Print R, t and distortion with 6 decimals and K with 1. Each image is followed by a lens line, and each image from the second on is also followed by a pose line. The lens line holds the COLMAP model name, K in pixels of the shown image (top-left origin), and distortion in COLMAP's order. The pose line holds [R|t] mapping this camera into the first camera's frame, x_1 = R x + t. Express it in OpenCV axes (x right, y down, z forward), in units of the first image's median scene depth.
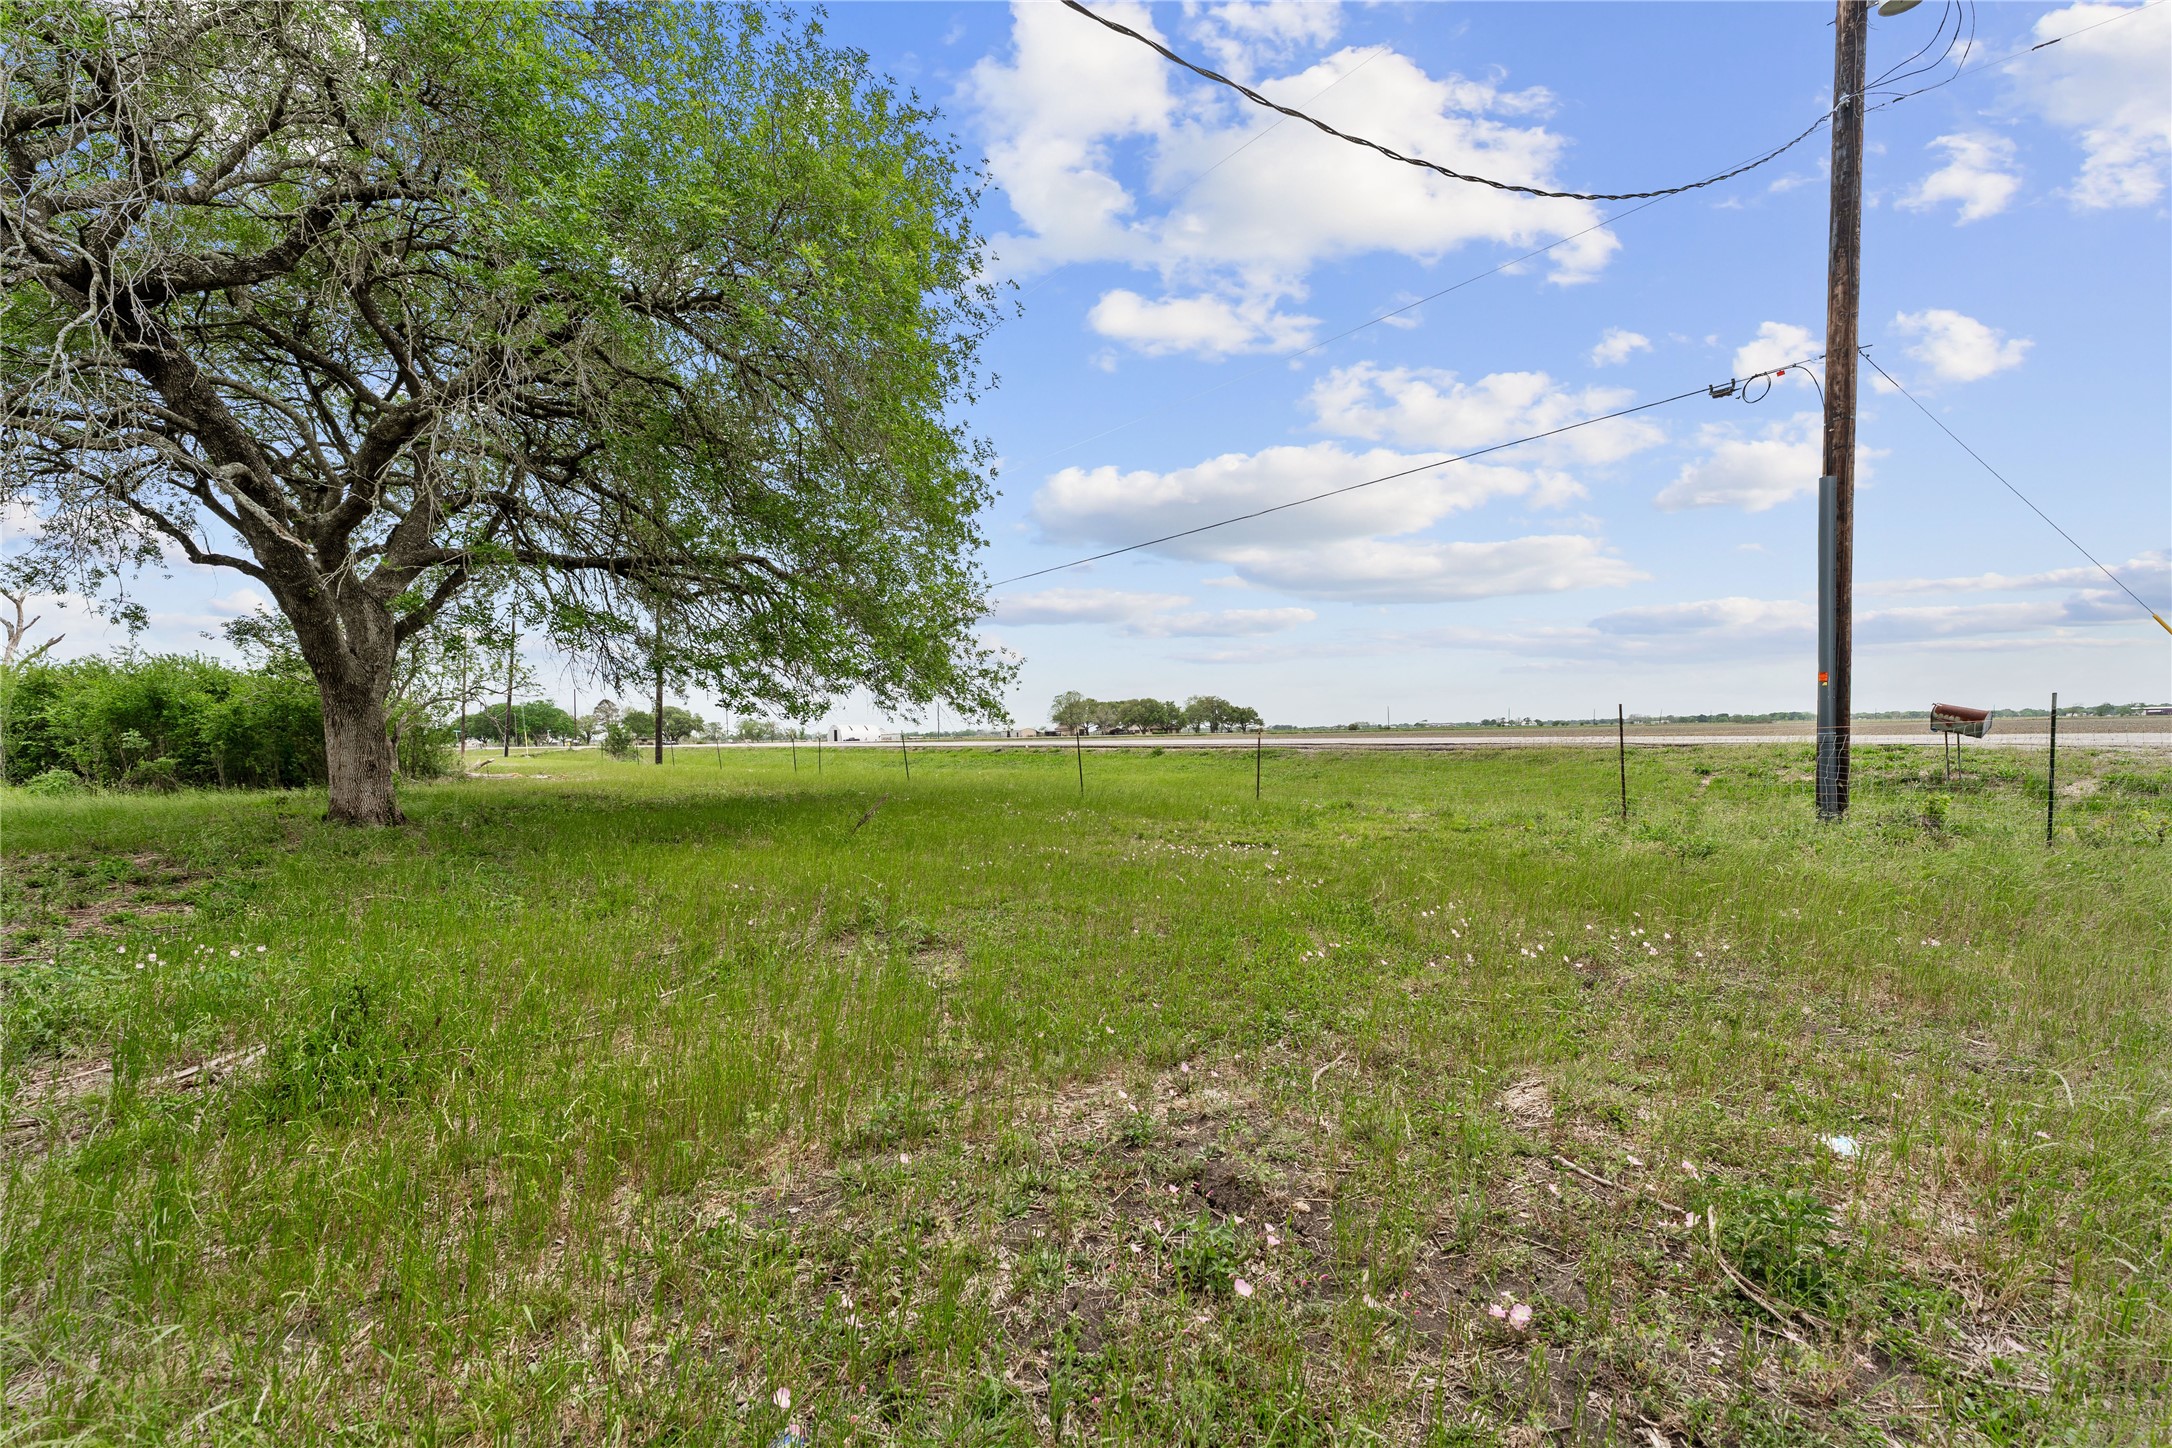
lens RADIAL K [[886.1, 0, 1060.3], [0, 886.1, 773.2], [0, 0, 1]] dist [0.011518, -0.000121]
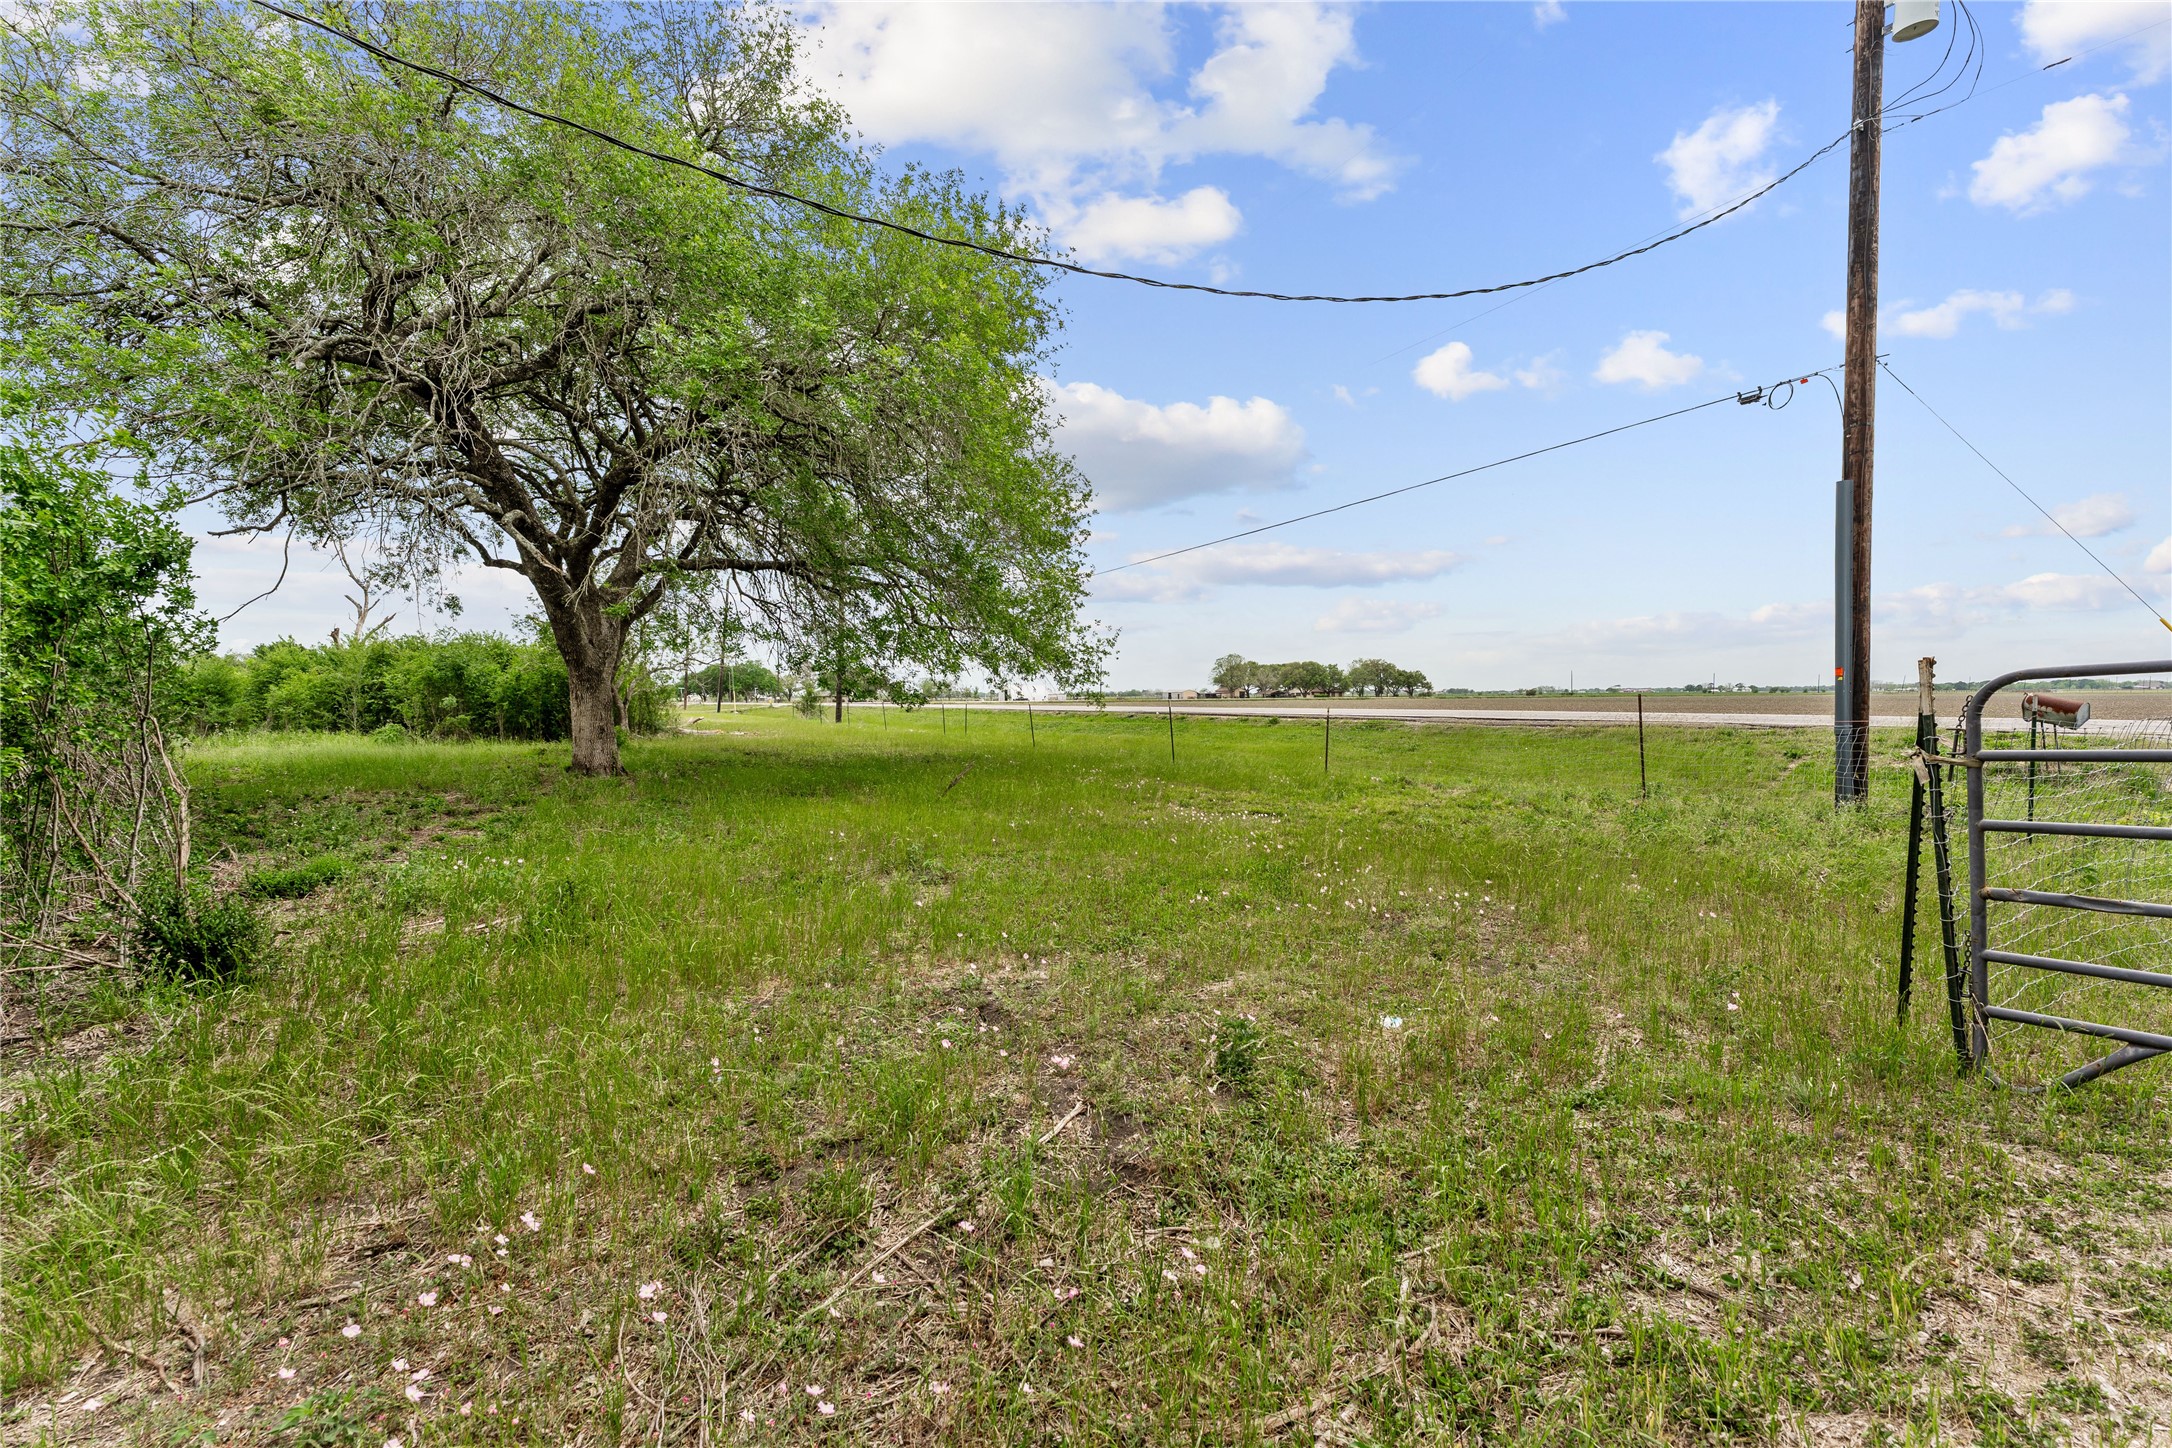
lens RADIAL K [[884.2, 0, 1086.0], [0, 884.2, 724.0], [0, 0, 1]] dist [0.016700, 0.000286]
pose [[0.985061, 0.016679, -0.171395, 0.105311], [-0.017995, 0.999819, -0.006131, -0.015289], [0.171262, 0.009124, 0.985183, -0.112887]]
